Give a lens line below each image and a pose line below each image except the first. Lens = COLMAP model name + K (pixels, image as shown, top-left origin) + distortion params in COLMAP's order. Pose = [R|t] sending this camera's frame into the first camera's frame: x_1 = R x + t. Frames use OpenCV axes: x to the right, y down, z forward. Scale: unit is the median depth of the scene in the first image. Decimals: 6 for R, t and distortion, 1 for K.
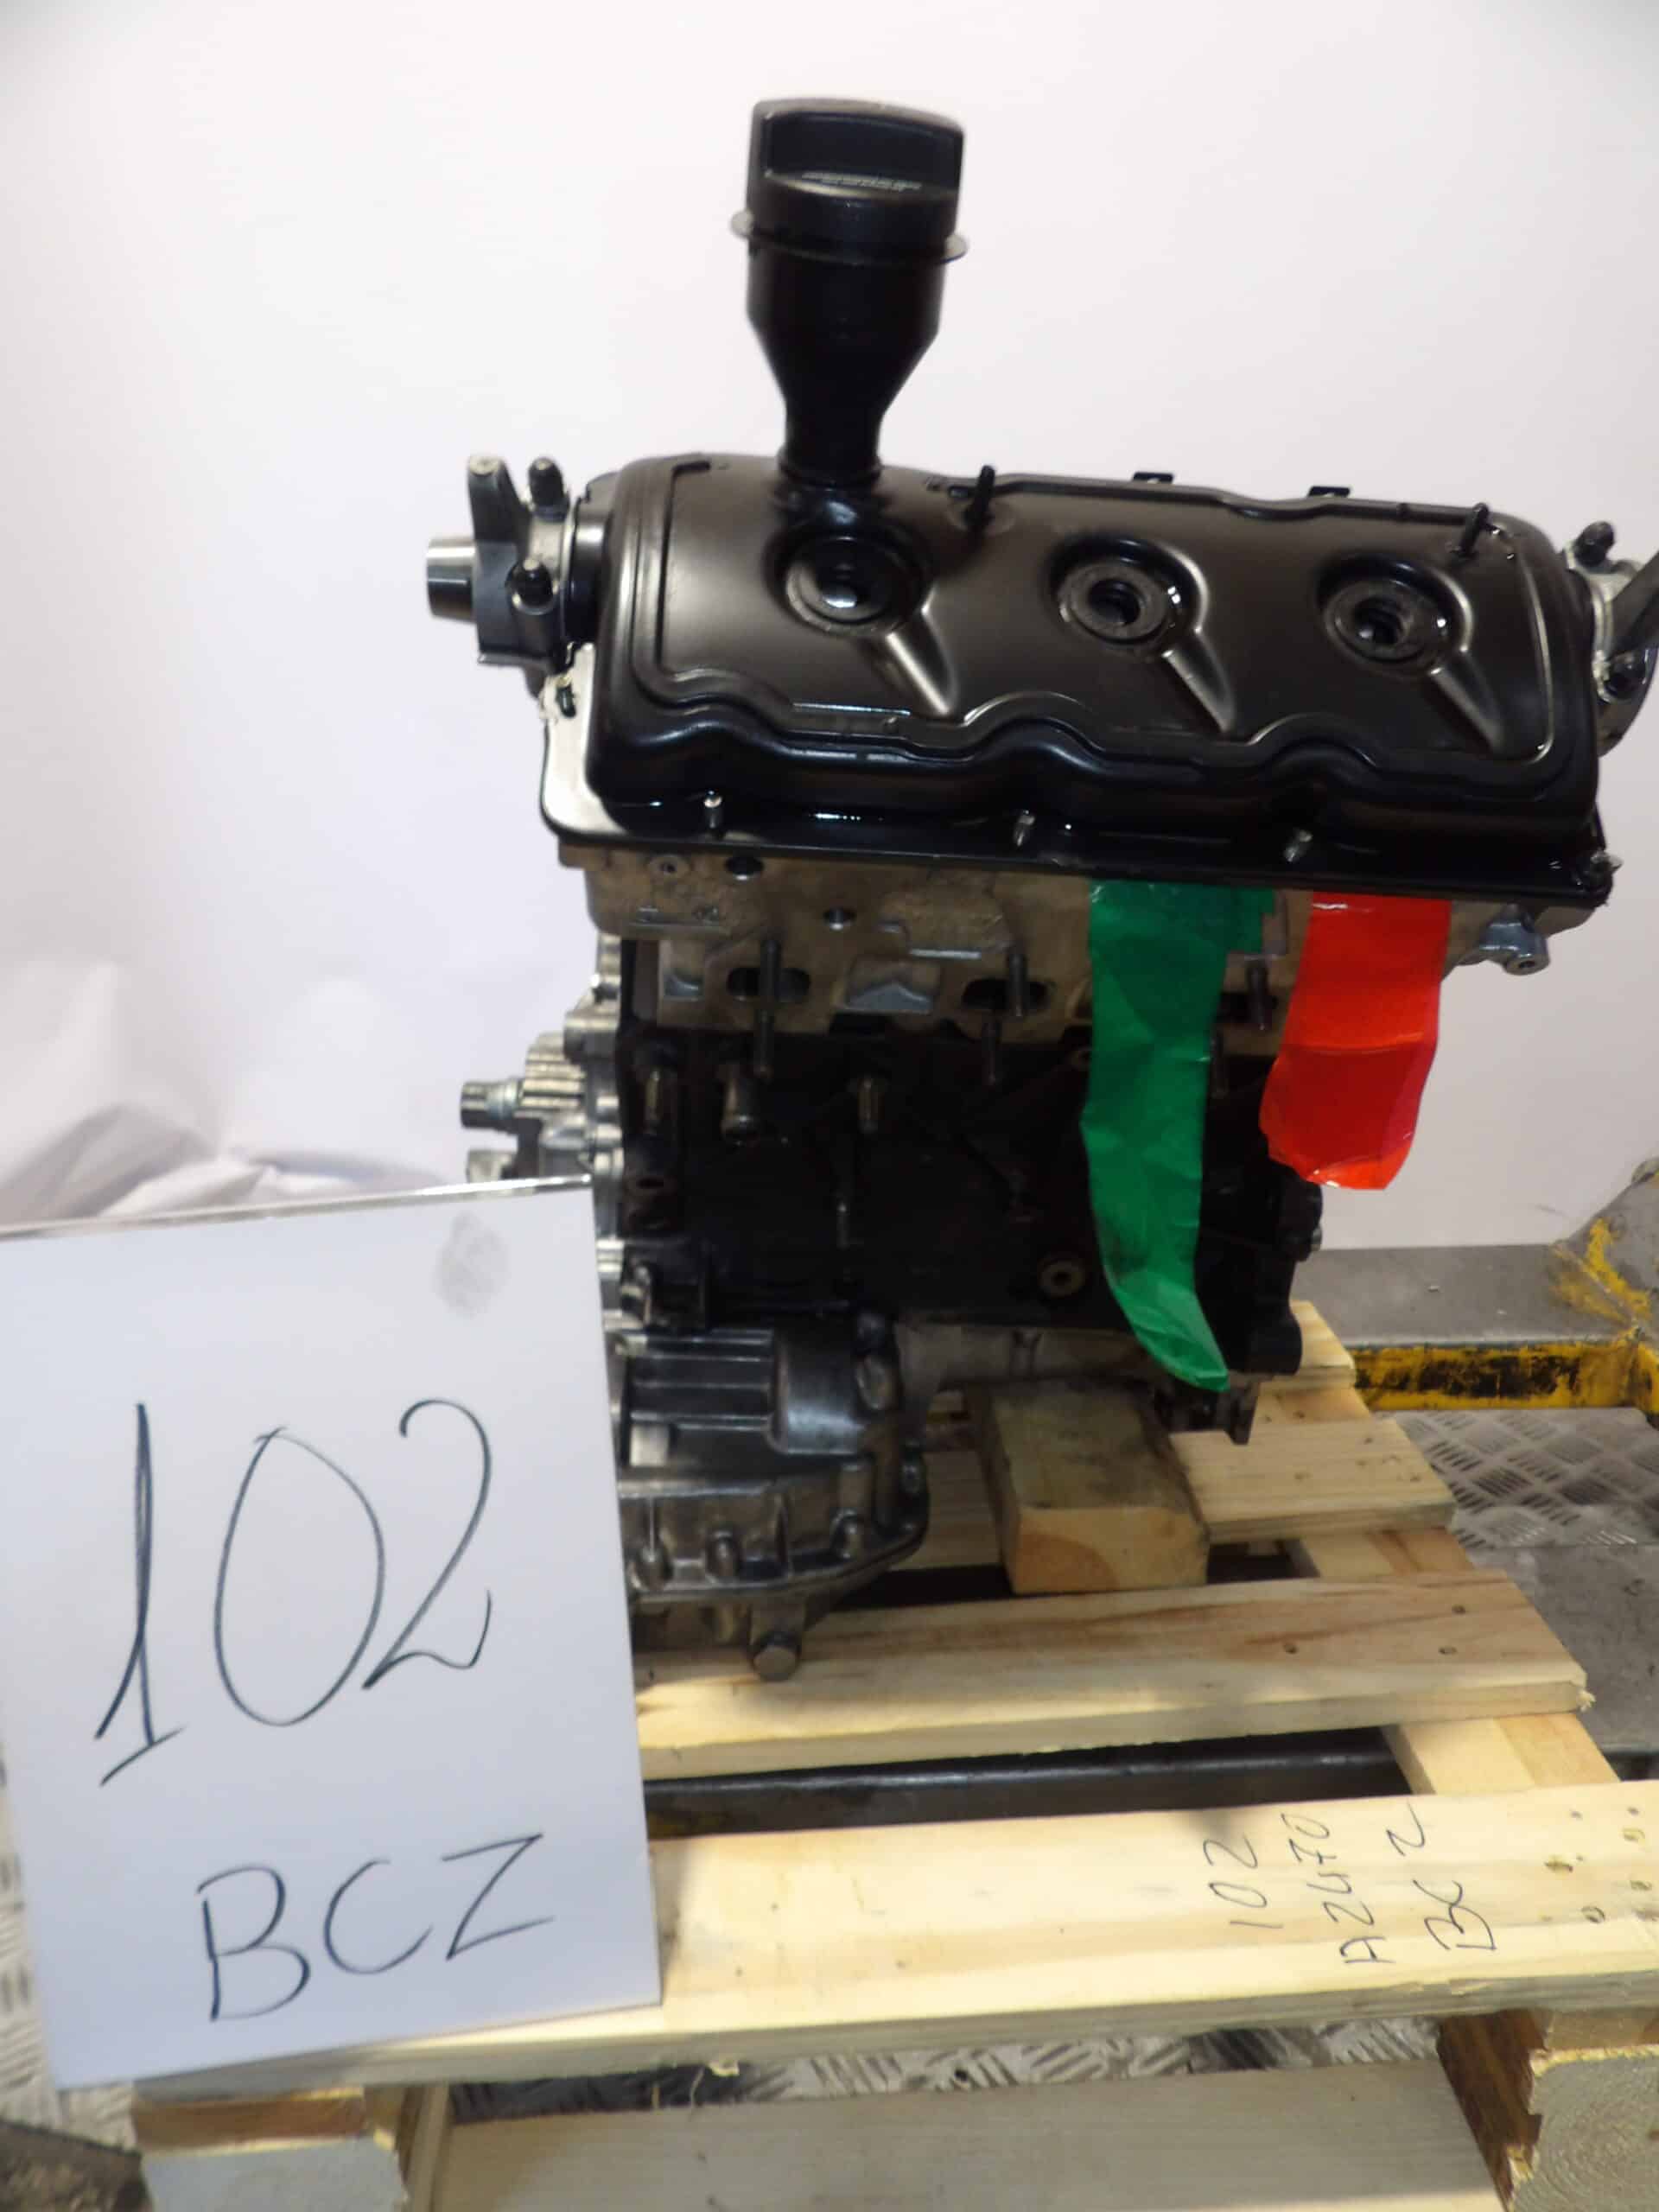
lens RADIAL K [[1529.1, 0, 827.3], [0, 1529.1, 1084.0], [0, 0, 1]] dist [0.004071, 0.000959]
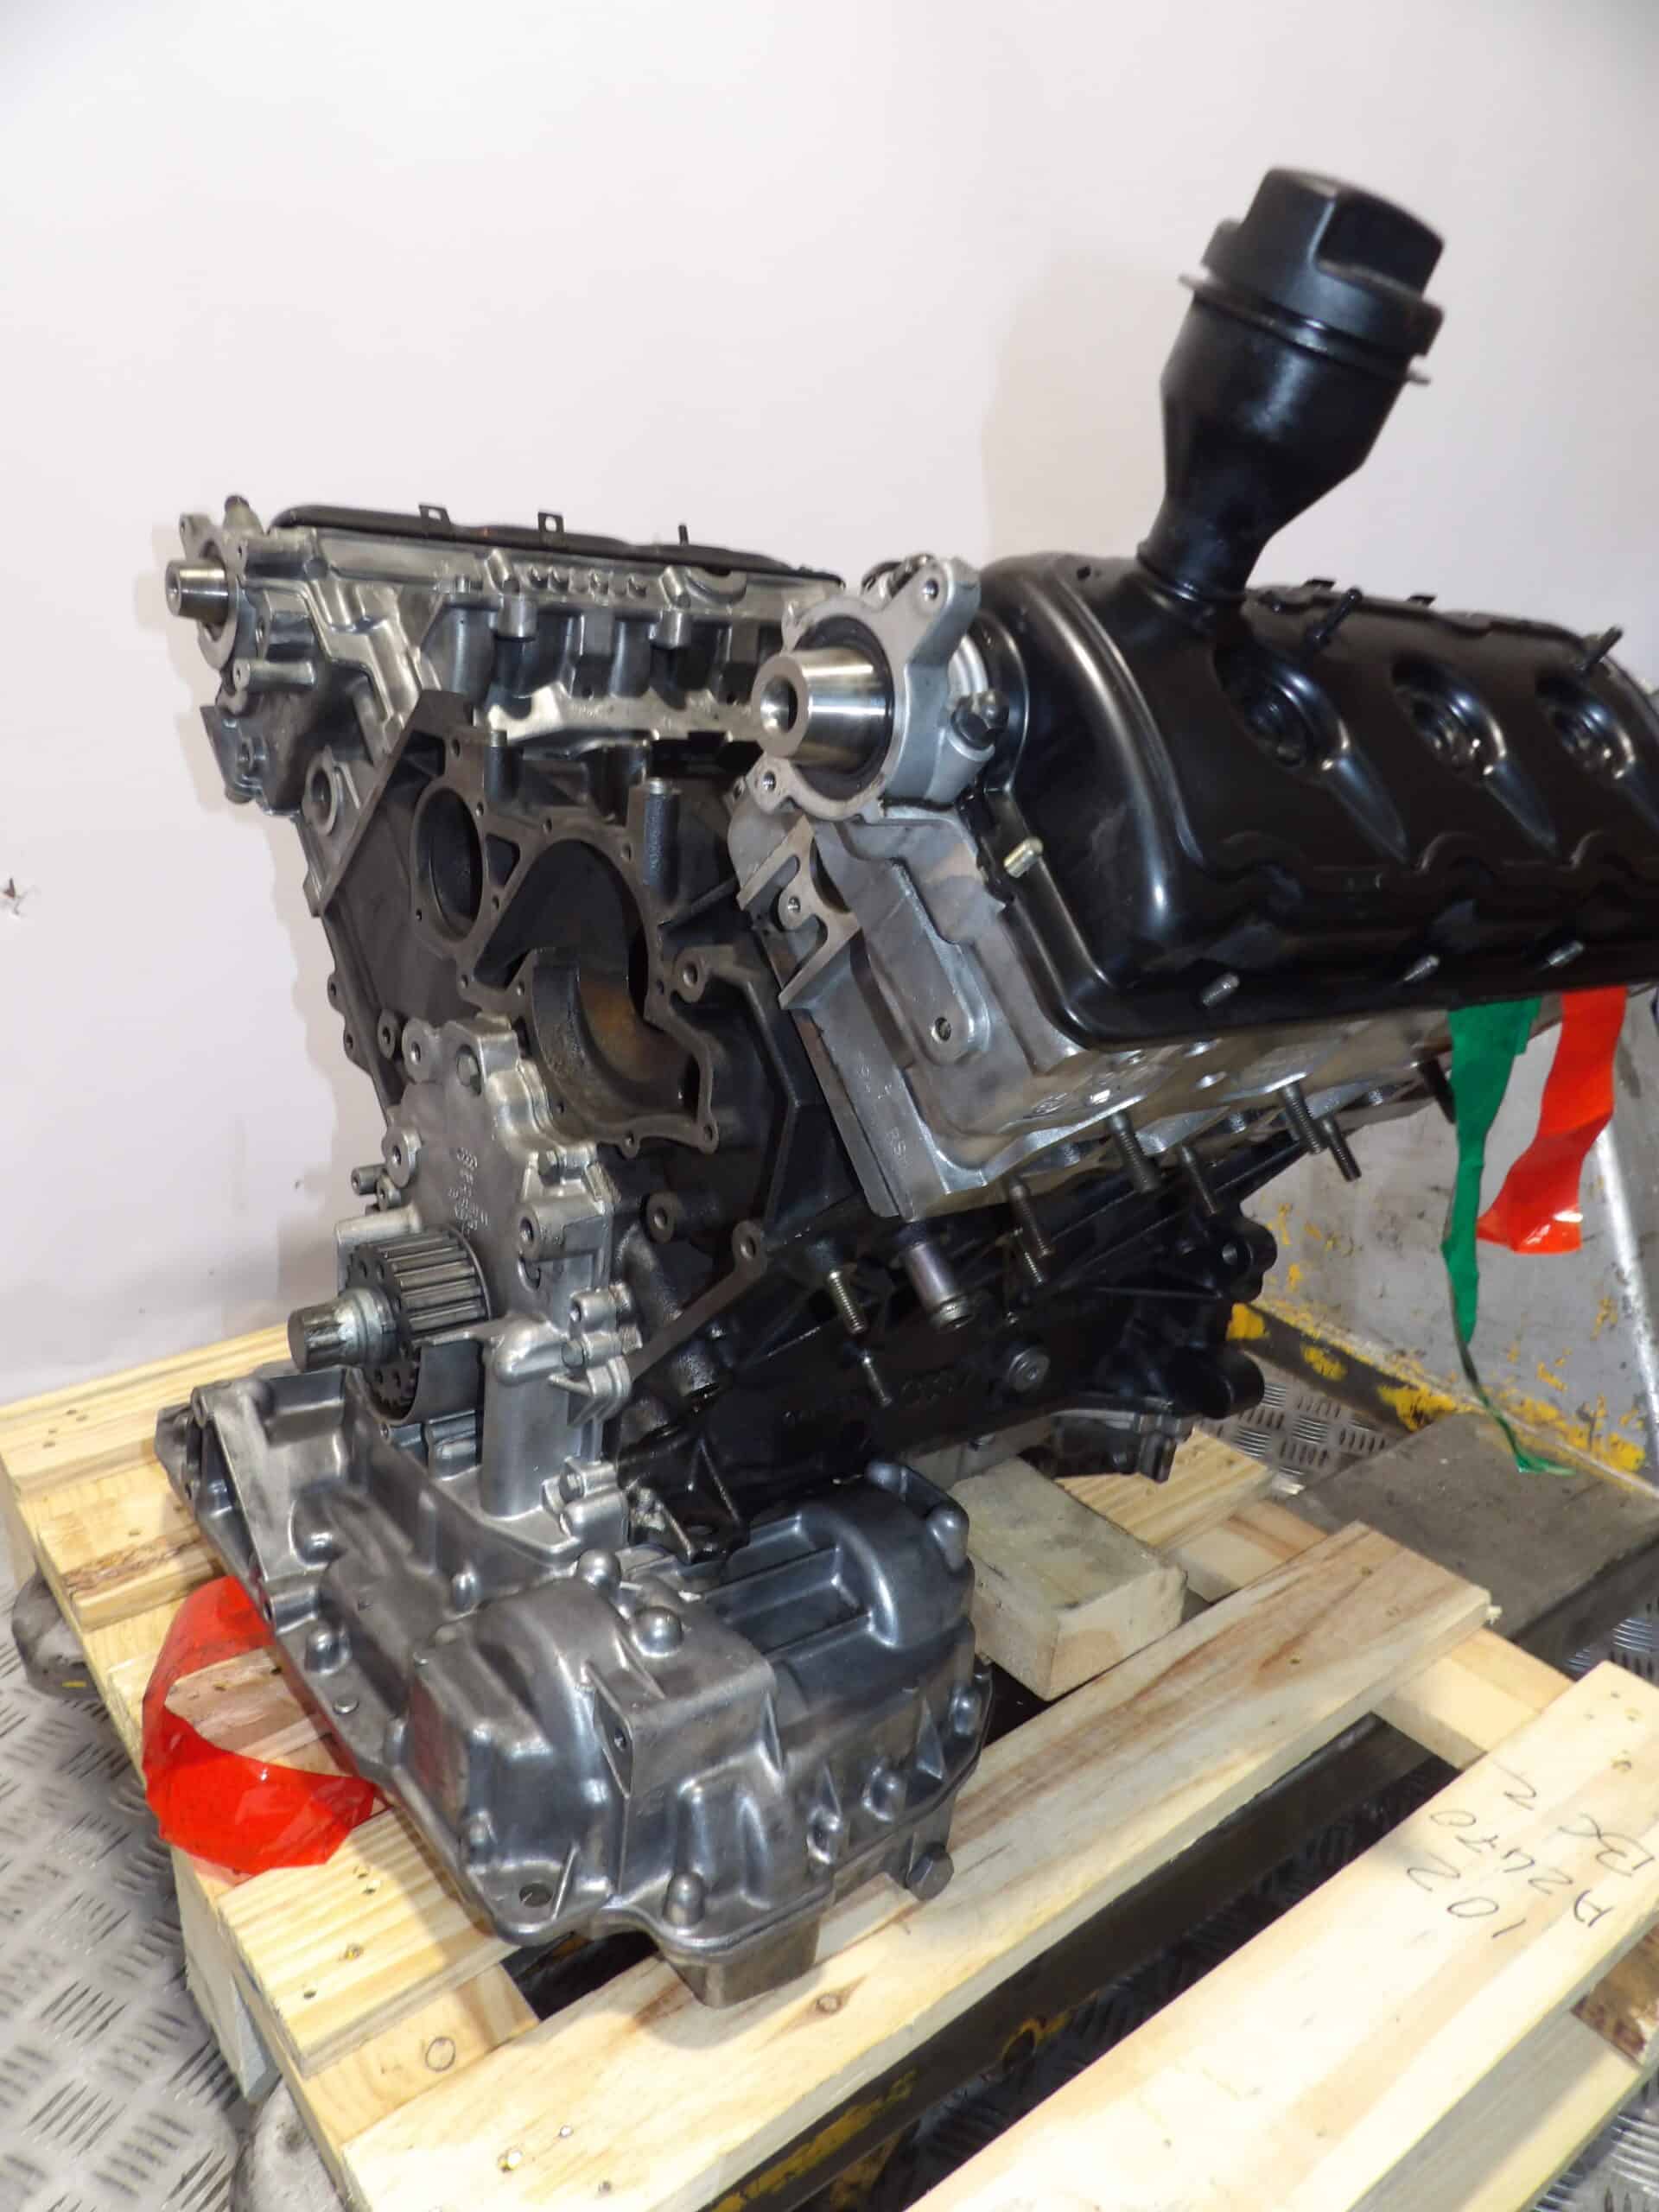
lens RADIAL K [[1540.0, 0, 829.5], [0, 1540.0, 1106.0], [0, 0, 1]] dist [-0.005375, -0.000479]
pose [[0.832880, -0.162939, 0.528925, -0.552267], [0.149236, 0.986400, 0.068869, -0.157423], [-0.532954, 0.021575, 0.845869, 0.298928]]
